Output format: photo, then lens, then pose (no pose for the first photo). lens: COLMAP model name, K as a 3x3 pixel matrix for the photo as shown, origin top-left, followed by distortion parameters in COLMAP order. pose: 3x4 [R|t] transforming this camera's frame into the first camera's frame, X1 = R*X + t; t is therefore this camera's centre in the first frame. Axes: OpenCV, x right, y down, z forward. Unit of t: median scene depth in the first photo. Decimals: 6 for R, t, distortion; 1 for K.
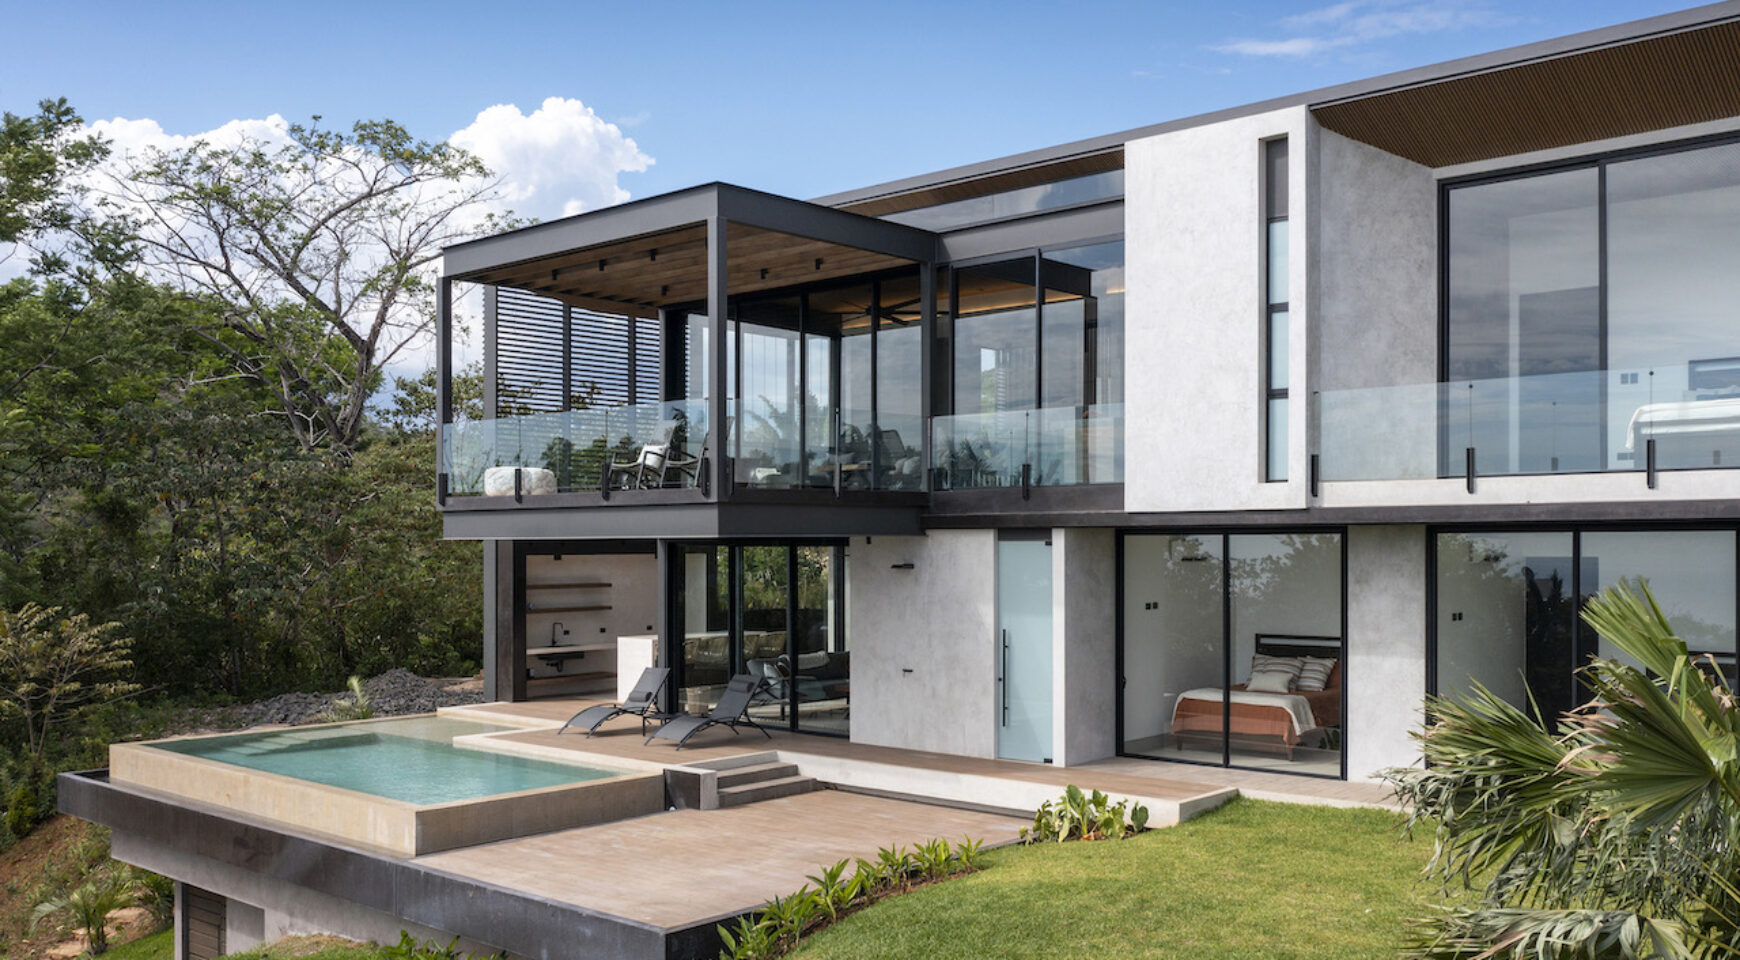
lens RADIAL K [[1427.1, 0, 964.2], [0, 1427.1, 563.6], [0, 0, 1]] dist [-0.017325, 0.015828]
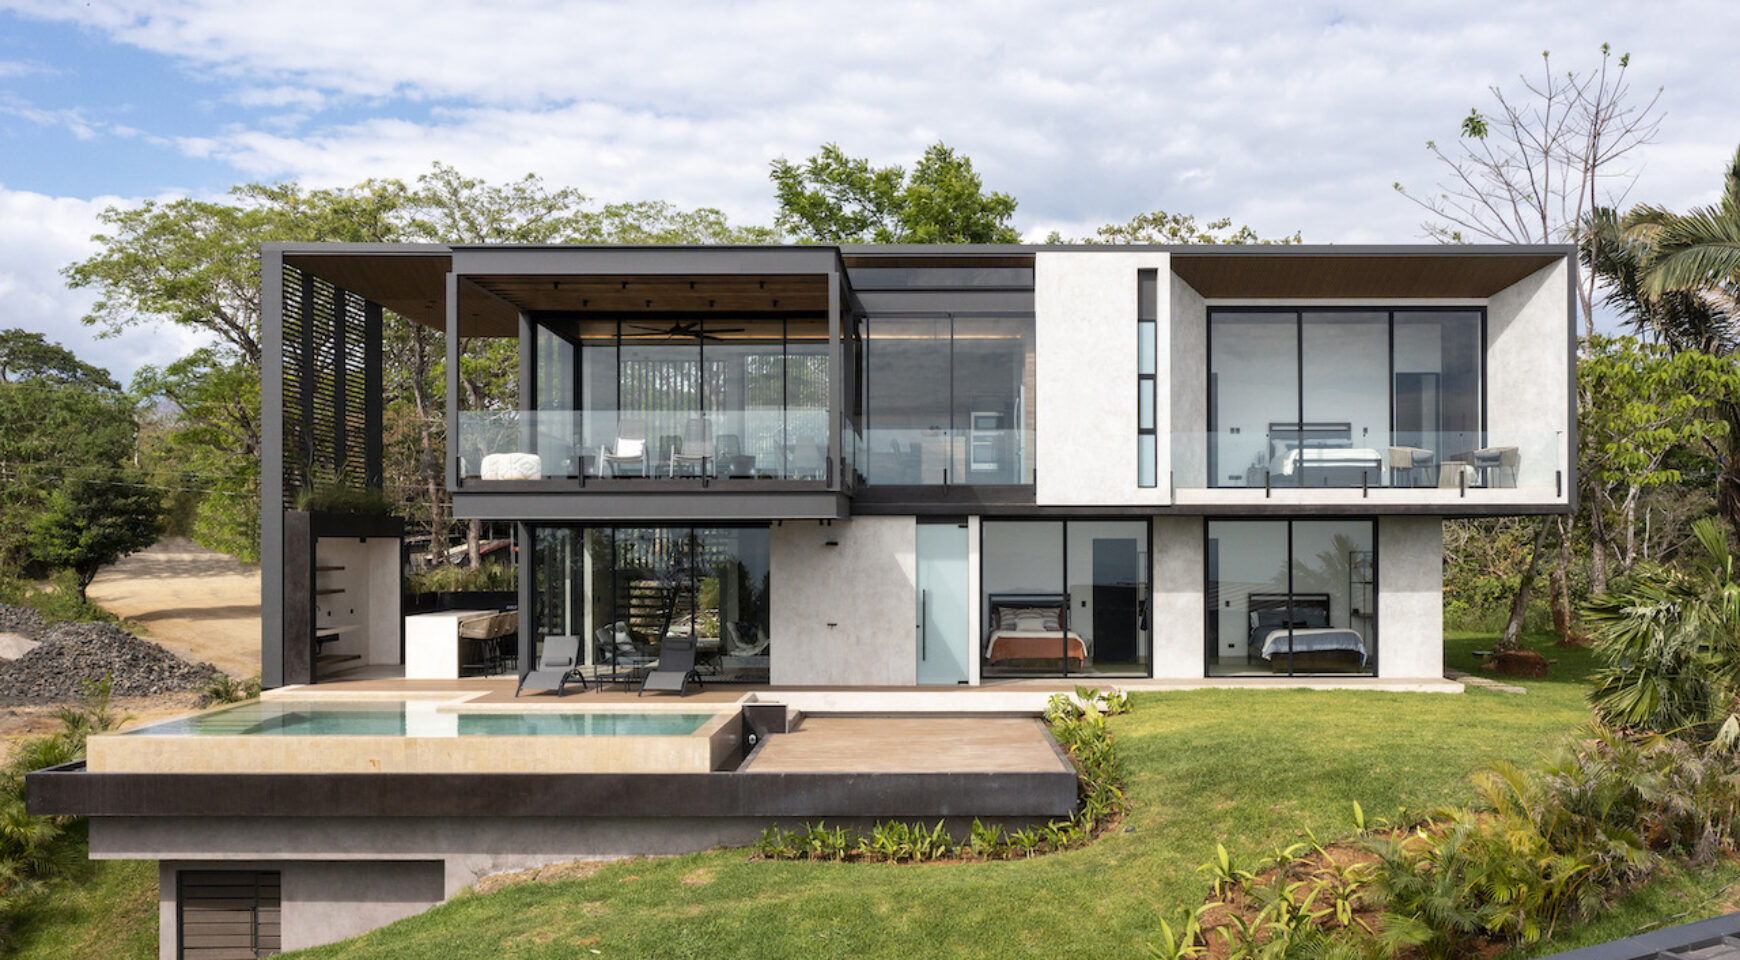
lens RADIAL K [[1427.1, 0, 883.2], [0, 1427.1, 567.2], [0, 0, 1]] dist [-0.017325, 0.015828]
pose [[0.781933, -0.006664, 0.623327, -0.964178], [0.007822, 0.999969, 0.000879, 0.026367], [-0.623313, 0.004188, 0.781961, -0.049676]]
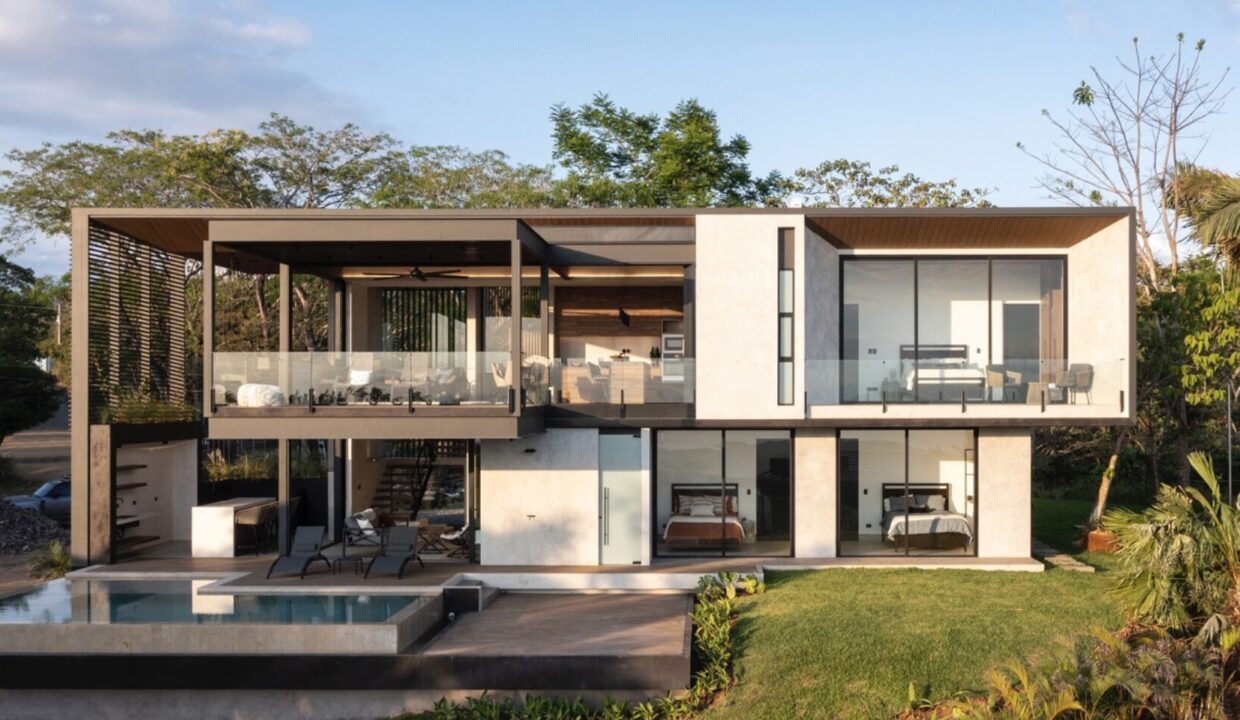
lens RADIAL K [[1143.5, 0, 669.8], [0, 1143.5, 429.7], [0, 0, 1]] dist [-0.007826, 0.000000]
pose [[0.785217, -0.013010, 0.619084, -0.845510], [0.008369, 0.999911, 0.010398, -0.039893], [-0.619164, -0.002984, 0.785256, -0.122800]]
